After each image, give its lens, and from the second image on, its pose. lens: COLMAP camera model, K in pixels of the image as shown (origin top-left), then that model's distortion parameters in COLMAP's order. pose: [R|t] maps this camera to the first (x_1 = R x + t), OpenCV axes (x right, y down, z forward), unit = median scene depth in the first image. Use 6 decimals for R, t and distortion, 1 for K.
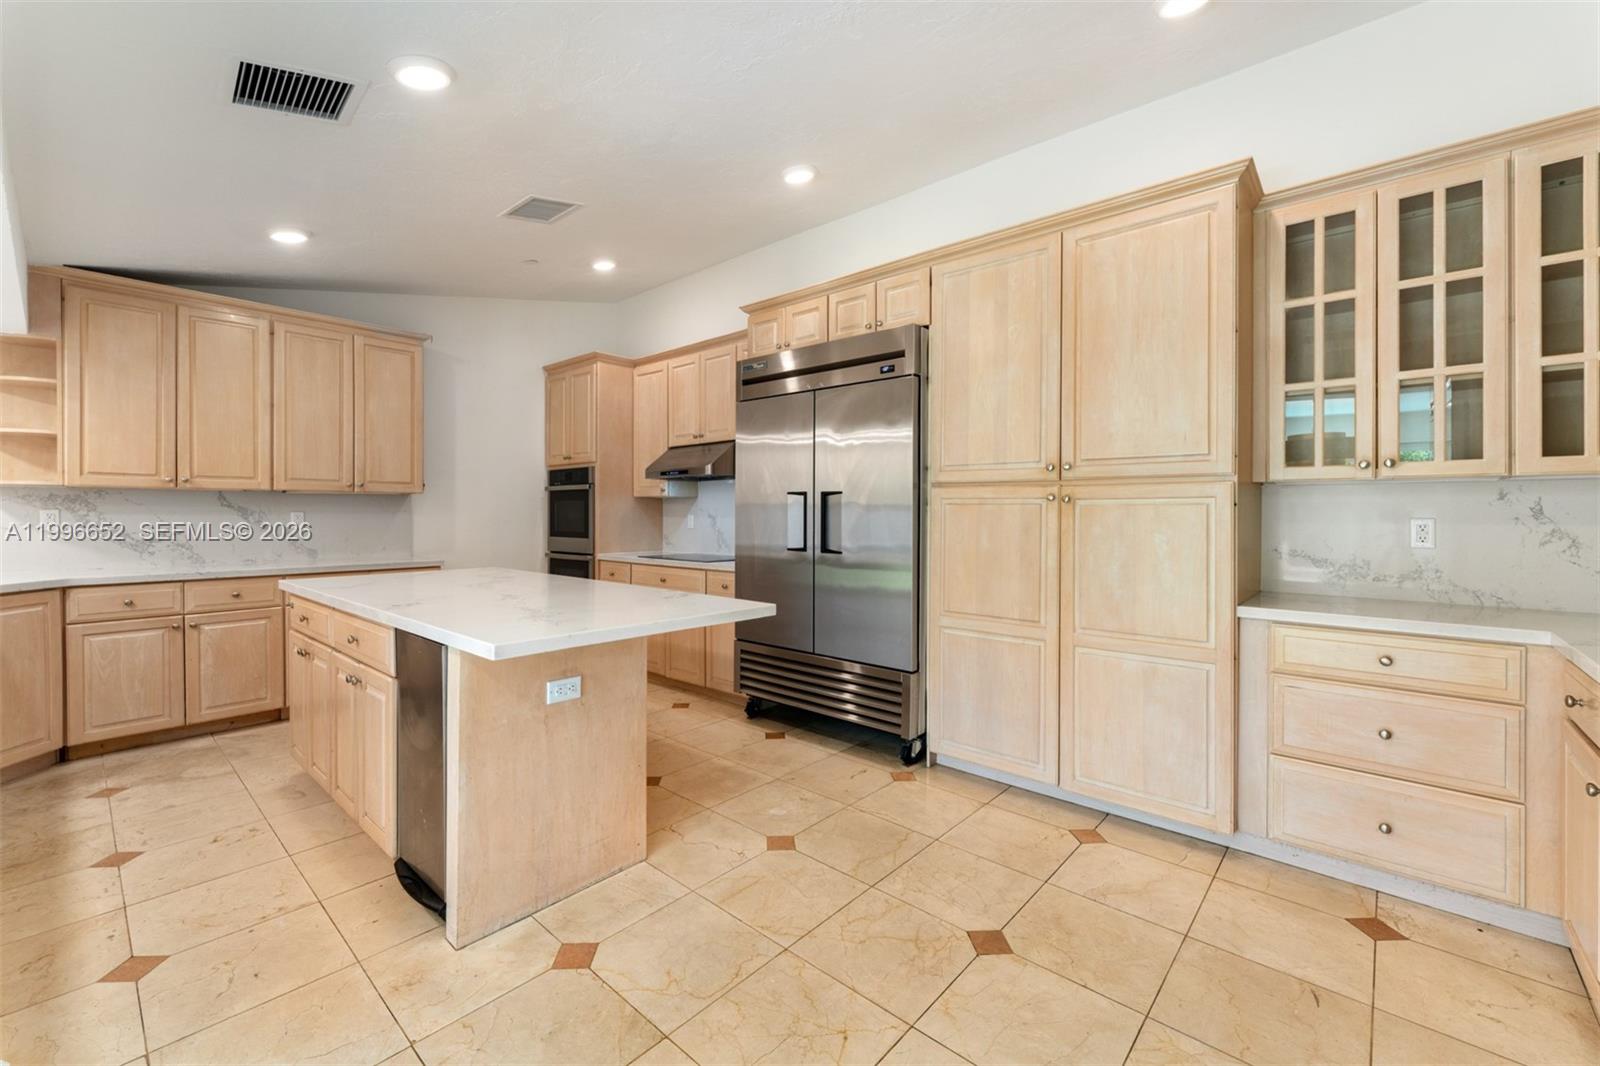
lens RADIAL K [[655.4, 0, 794.1], [0, 655.4, 513.1], [0, 0, 1]] dist [0.000512, 0.000023]
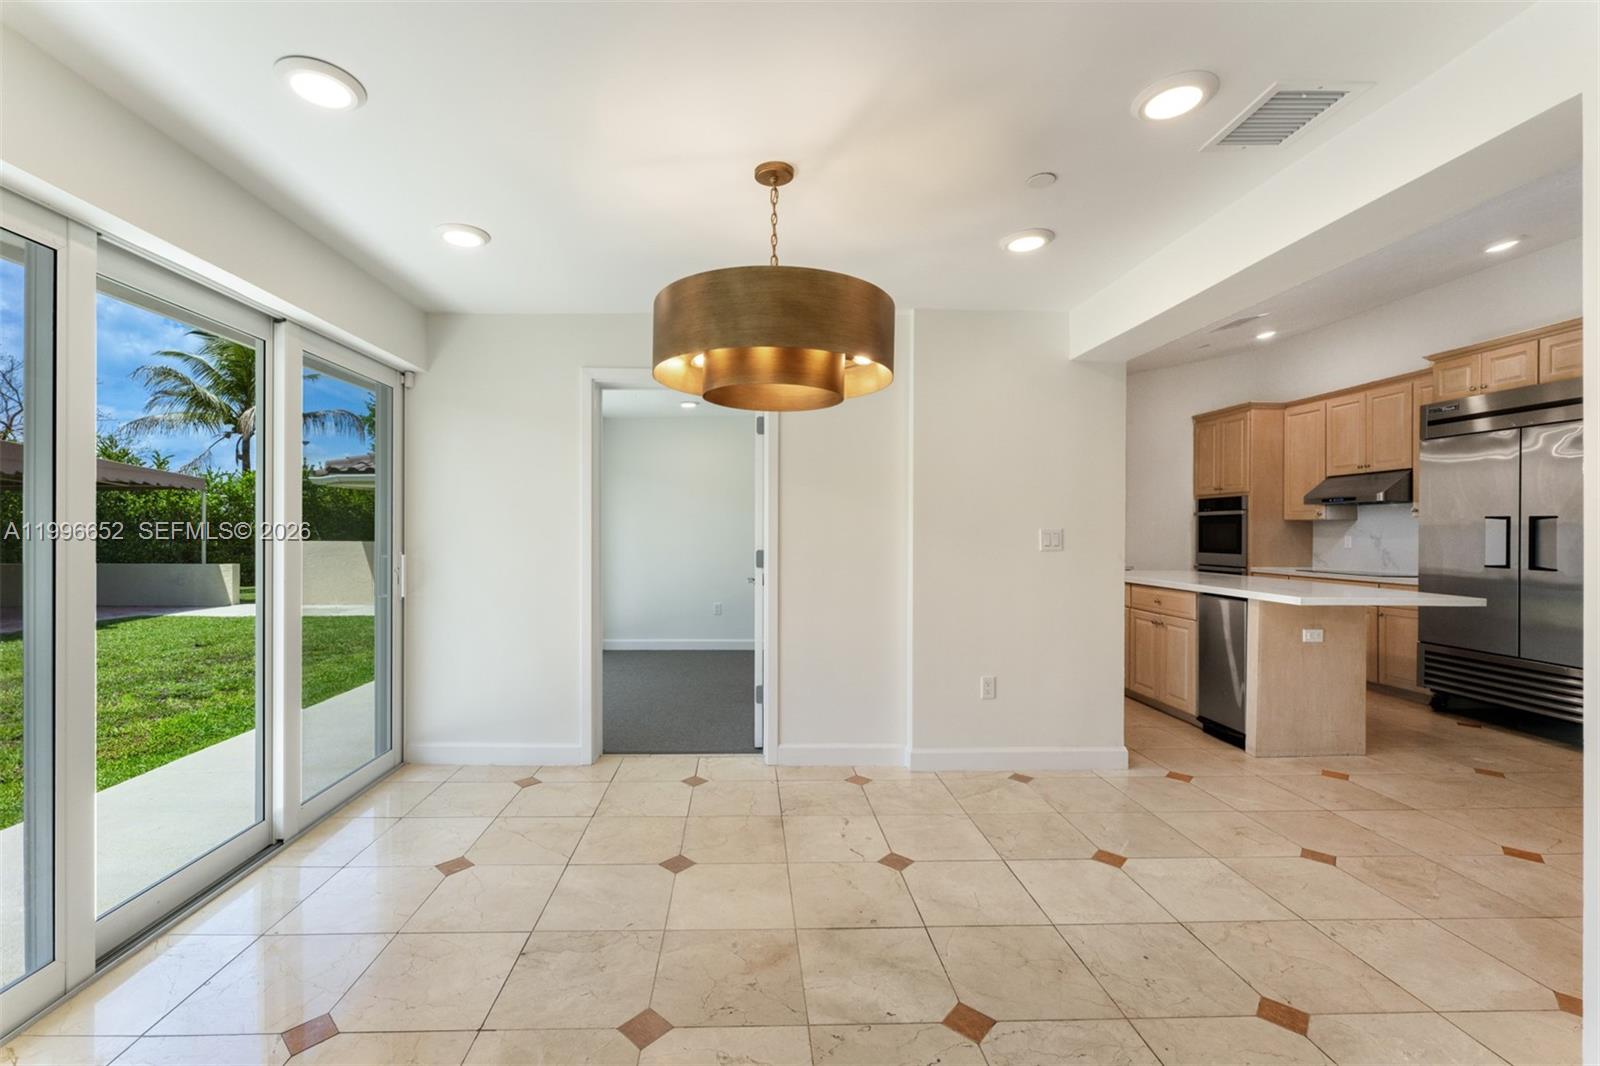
lens RADIAL K [[666.4, 0, 790.2], [0, 666.4, 530.0], [0, 0, 1]] dist [0.002439, 0.000312]
pose [[0.710616, 0.002193, -0.703577, -0.045138], [-0.005007, 0.999986, -0.001940, -0.000128], [0.703562, 0.004901, 0.710617, -0.612818]]
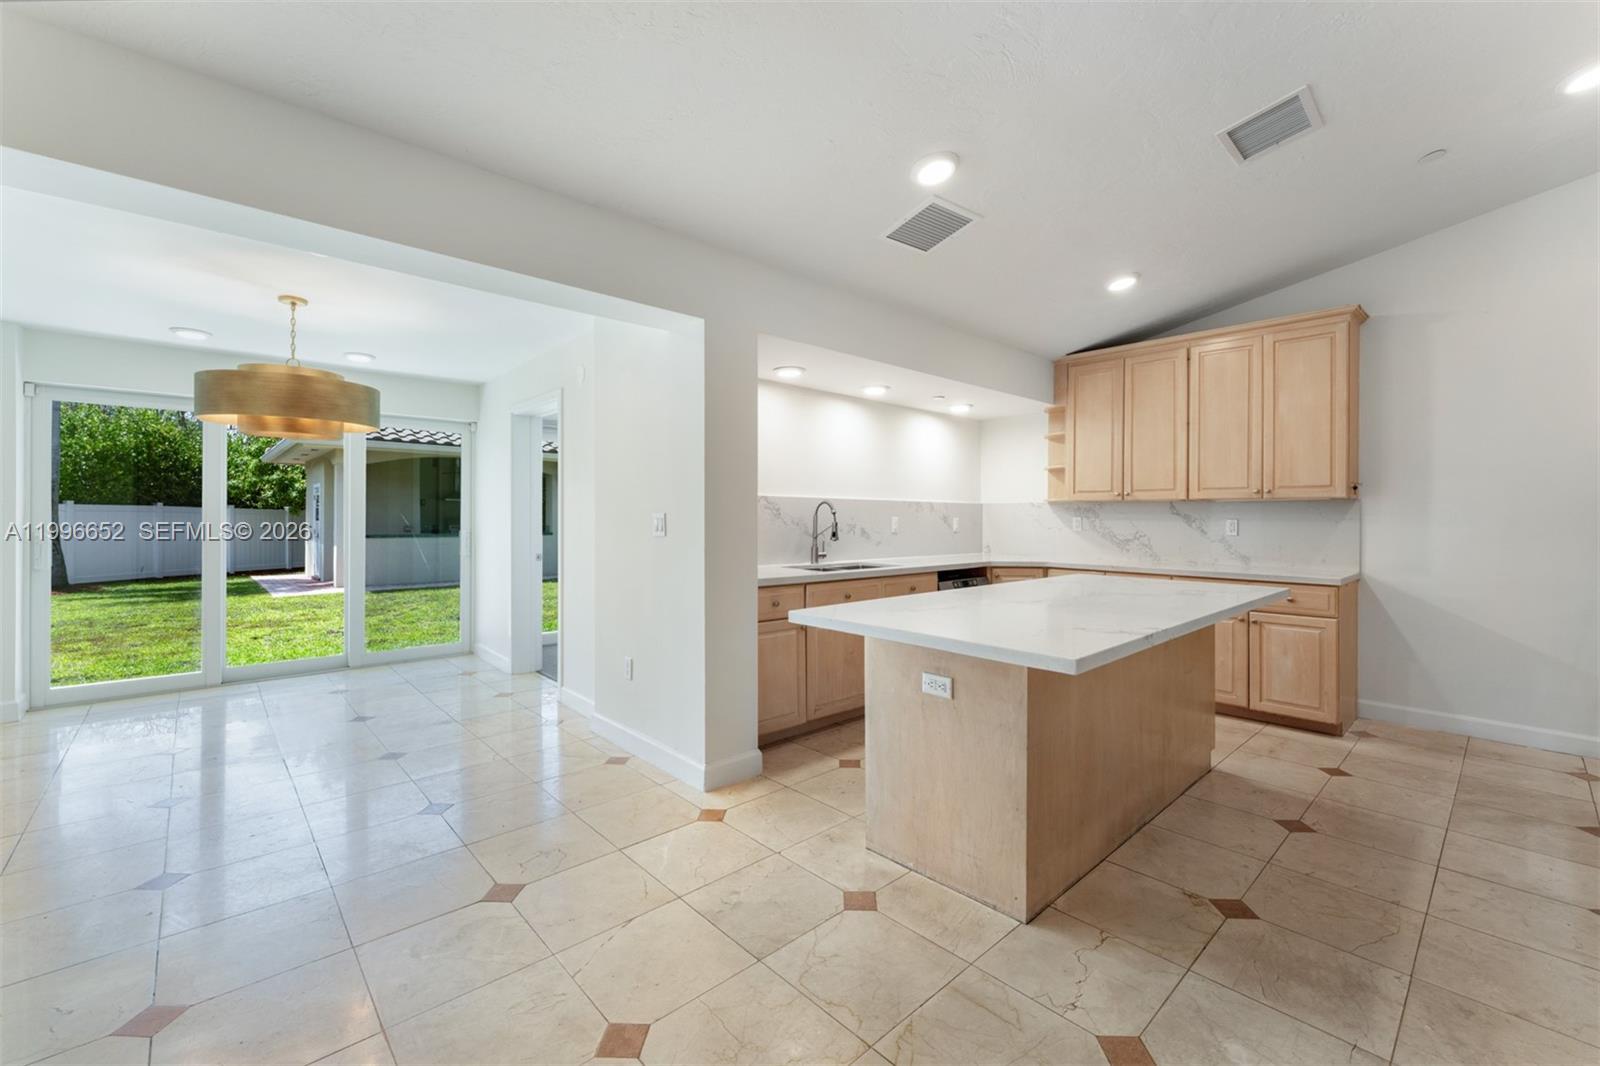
lens RADIAL K [[659.3, 0, 812.5], [0, 659.3, 523.4], [0, 0, 1]] dist [-0.000462, -0.000321]
pose [[-0.078826, 0.008703, -0.996850, 0.360271], [-0.006171, 0.999938, 0.009218, -0.000783], [0.996869, 0.006878, -0.078768, 0.436305]]
